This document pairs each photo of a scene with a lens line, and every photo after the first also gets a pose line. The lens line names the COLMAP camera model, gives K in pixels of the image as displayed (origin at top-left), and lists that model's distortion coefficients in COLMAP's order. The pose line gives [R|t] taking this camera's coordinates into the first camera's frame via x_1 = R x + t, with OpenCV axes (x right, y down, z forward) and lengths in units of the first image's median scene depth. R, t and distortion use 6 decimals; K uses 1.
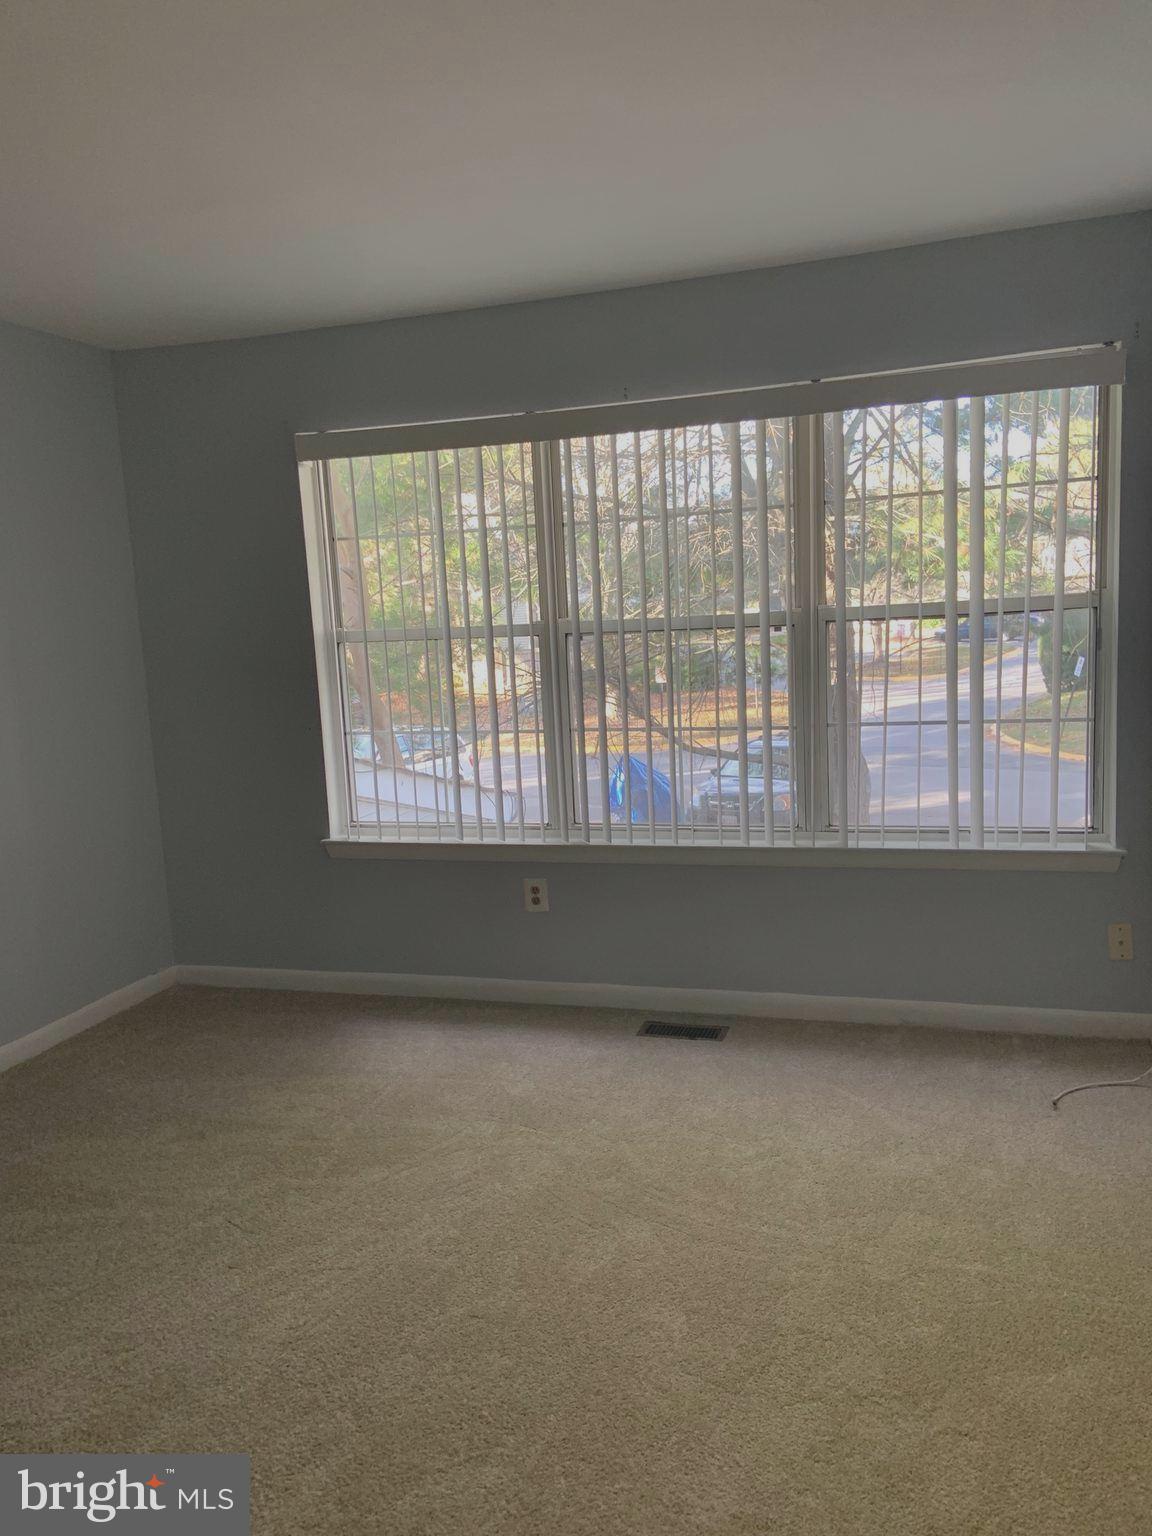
lens RADIAL K [[1168.0, 0, 579.5], [0, 1168.0, 778.9], [0, 0, 1]] dist [0.059498, -0.007461]
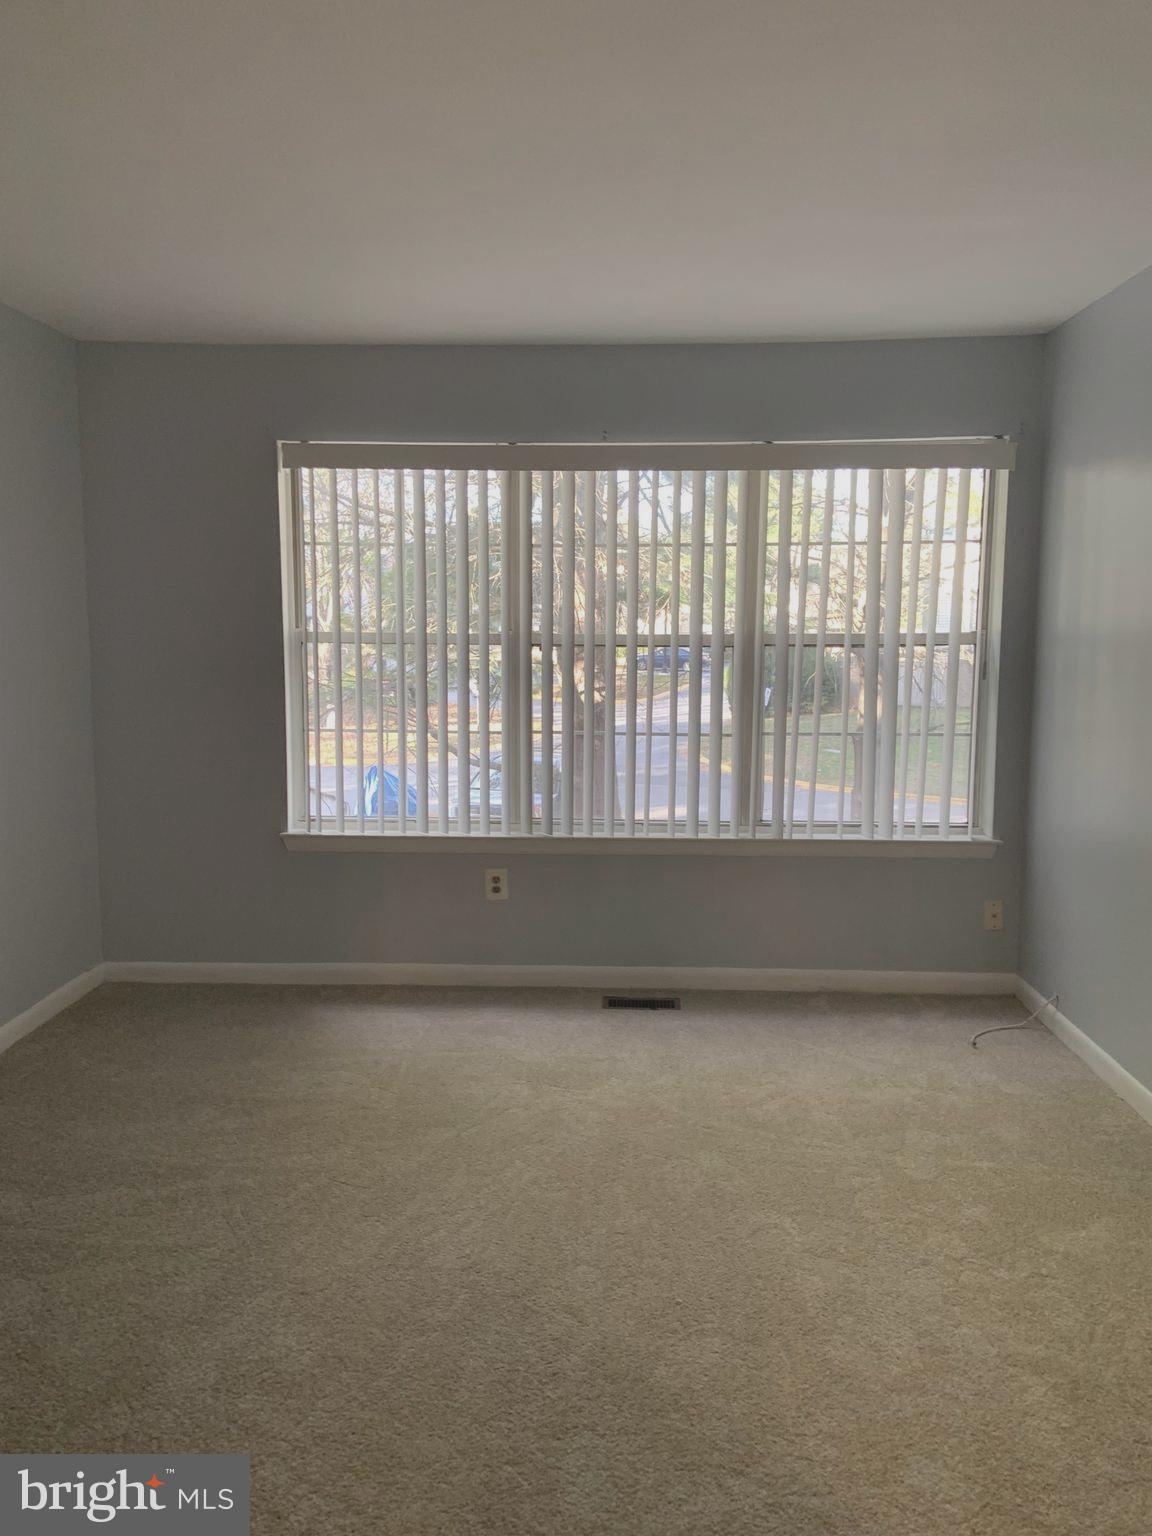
lens RADIAL K [[1168.0, 0, 563.3], [0, 1168.0, 755.8], [0, 0, 1]] dist [0.059498, -0.007461]
pose [[0.963545, 0.022318, 0.266614, -0.291698], [-0.012367, 0.999165, -0.038941, 0.023995], [-0.267261, 0.034224, 0.963016, -0.065433]]
